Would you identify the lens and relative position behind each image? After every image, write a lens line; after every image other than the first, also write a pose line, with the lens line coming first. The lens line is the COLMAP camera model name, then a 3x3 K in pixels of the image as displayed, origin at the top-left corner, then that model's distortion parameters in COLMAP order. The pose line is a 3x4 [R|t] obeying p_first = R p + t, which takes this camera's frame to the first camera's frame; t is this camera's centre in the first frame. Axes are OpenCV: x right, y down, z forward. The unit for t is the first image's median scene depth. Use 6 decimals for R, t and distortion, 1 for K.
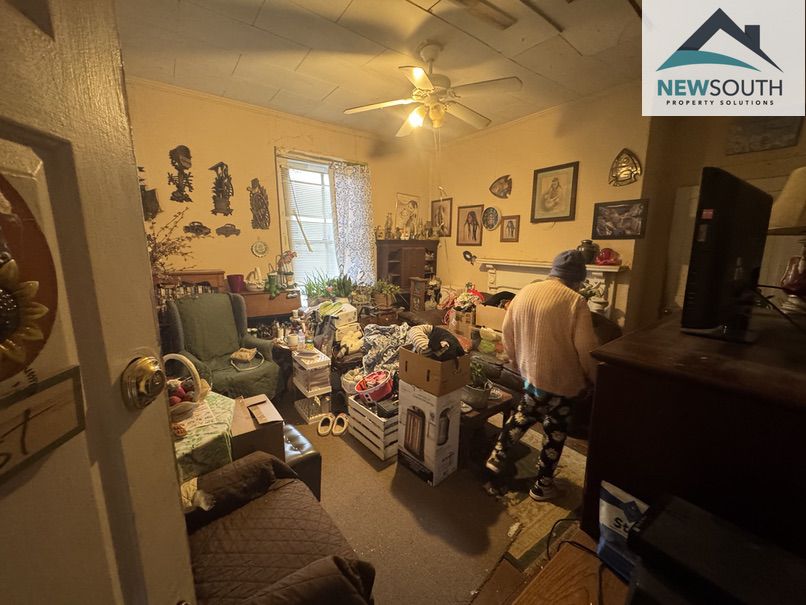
lens RADIAL K [[321.4, 0, 405.8], [0, 321.4, 298.6], [0, 0, 1]] dist [-0.003947, 0.000479]
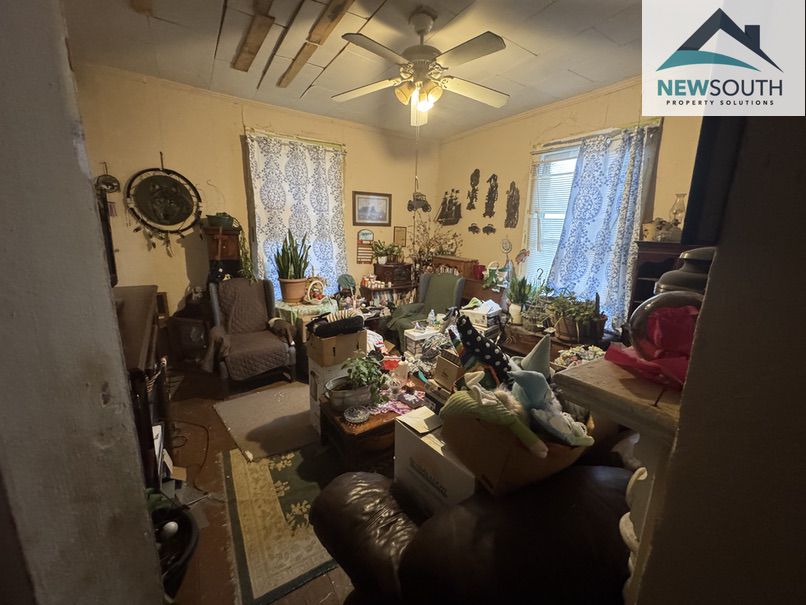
lens RADIAL K [[321.4, 0, 406.1], [0, 321.4, 302.9], [0, 0, 1]] dist [-0.003947, 0.000479]
pose [[-0.055453, 0.206578, -0.976857, 0.777077], [-0.202405, 0.955724, 0.213599, -0.150822], [0.977731, 0.209566, -0.011185, 0.808723]]
